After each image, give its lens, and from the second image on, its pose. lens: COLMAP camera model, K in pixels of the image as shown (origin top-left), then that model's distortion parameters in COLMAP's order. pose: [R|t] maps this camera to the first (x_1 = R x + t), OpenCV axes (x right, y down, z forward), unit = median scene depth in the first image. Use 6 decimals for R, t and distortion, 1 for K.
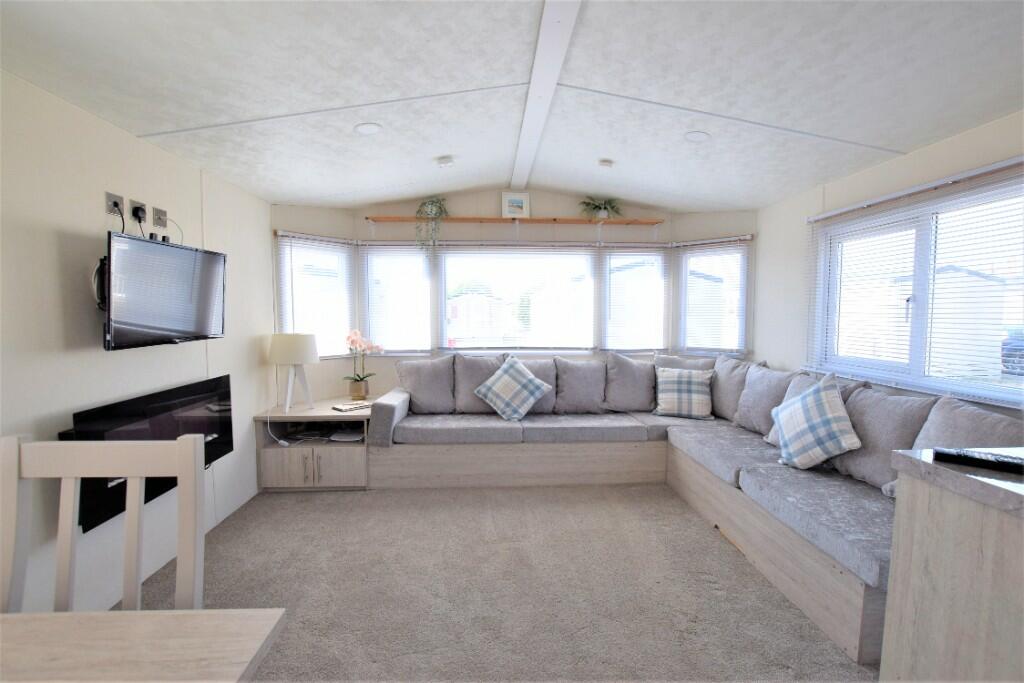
lens RADIAL K [[448.6, 0, 512.0], [0, 448.6, 341.5], [0, 0, 1]] dist [-0.029253, -0.000002]
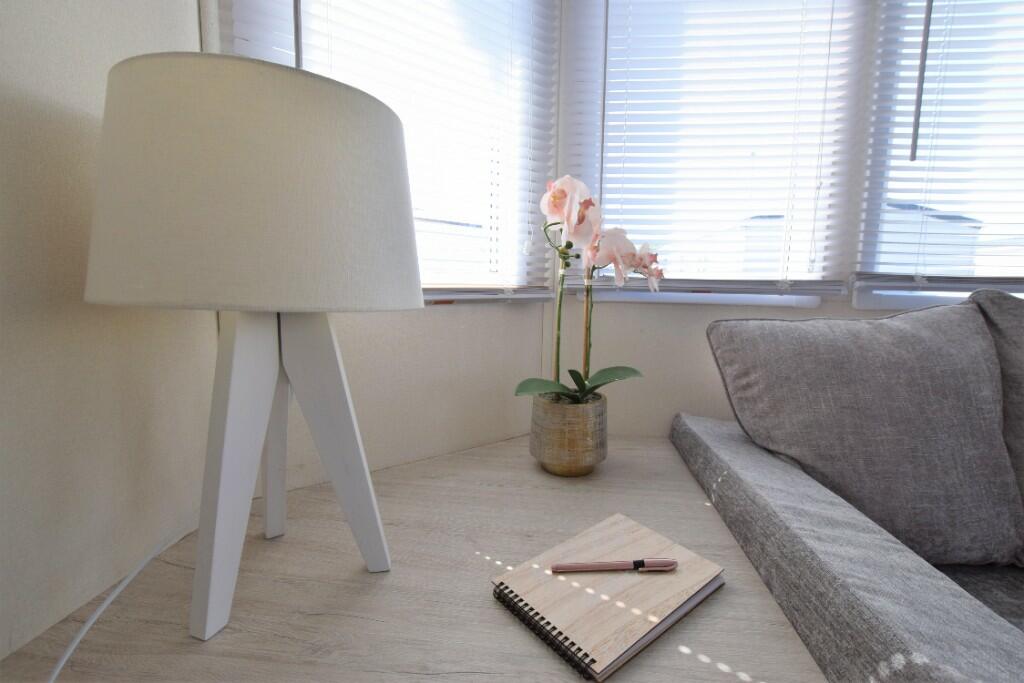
lens RADIAL K [[448.6, 0, 512.0], [0, 448.6, 341.5], [0, 0, 1]] dist [-0.029253, -0.000002]
pose [[0.988982, 0.035737, -0.143657, -0.343508], [-0.026576, 0.997518, 0.065197, 0.043610], [0.145630, -0.060661, 0.987478, 0.765757]]
